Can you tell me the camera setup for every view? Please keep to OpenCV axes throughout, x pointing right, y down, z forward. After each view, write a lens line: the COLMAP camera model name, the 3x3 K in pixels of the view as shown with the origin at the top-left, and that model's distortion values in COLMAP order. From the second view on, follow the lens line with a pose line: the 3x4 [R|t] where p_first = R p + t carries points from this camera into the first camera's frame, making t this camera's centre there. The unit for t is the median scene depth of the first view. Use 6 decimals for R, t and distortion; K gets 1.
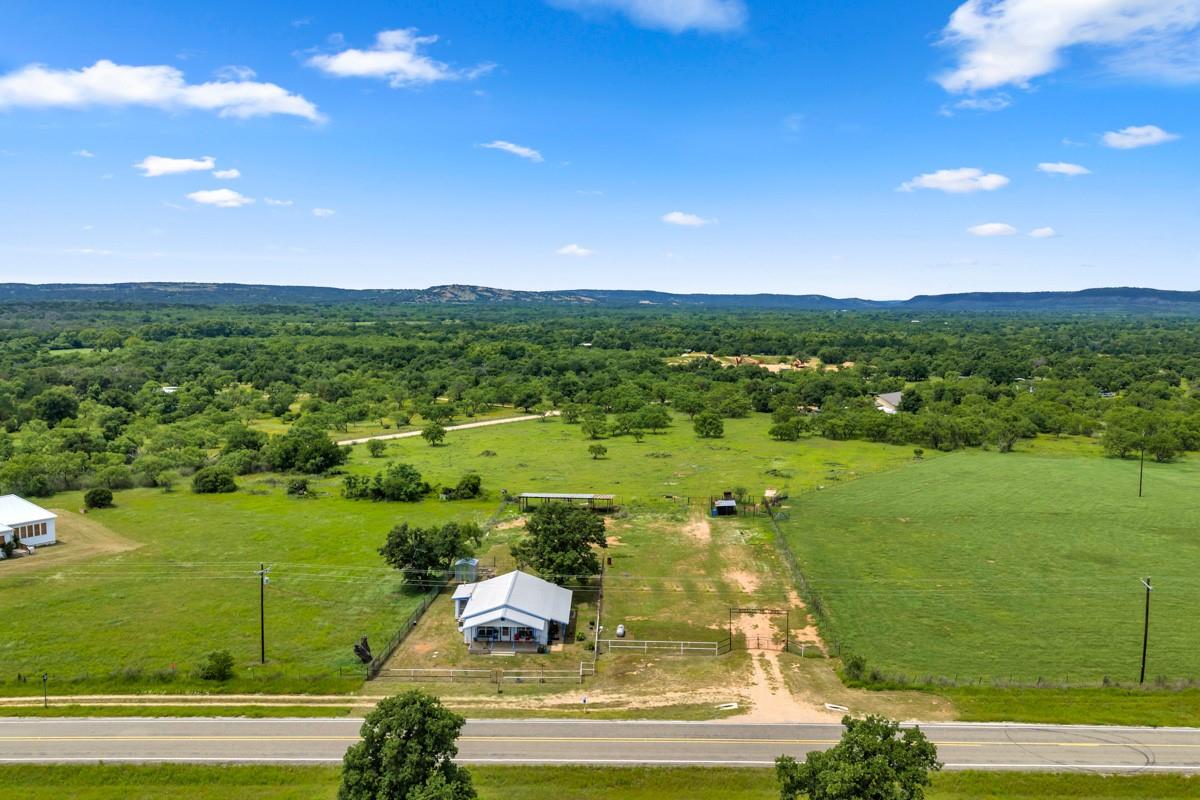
lens RADIAL K [[995.0, 0, 599.8], [0, 995.0, 336.9], [0, 0, 1]] dist [0.015423, -0.028126]
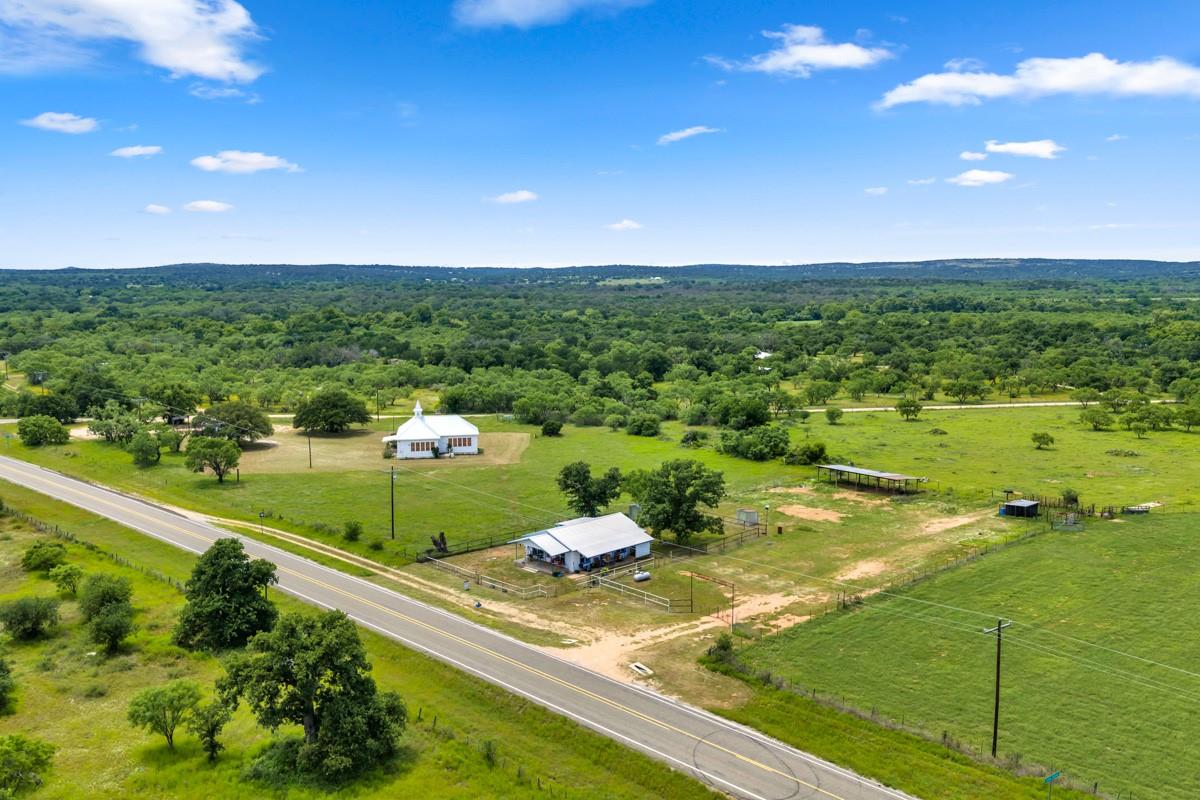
lens RADIAL K [[995.0, 0, 599.8], [0, 995.0, 336.9], [0, 0, 1]] dist [0.015423, -0.028126]
pose [[0.712571, 0.031538, -0.700891, 0.542470], [-0.014830, 0.999443, 0.029895, 0.003999], [0.701443, -0.010908, 0.712642, 0.153073]]
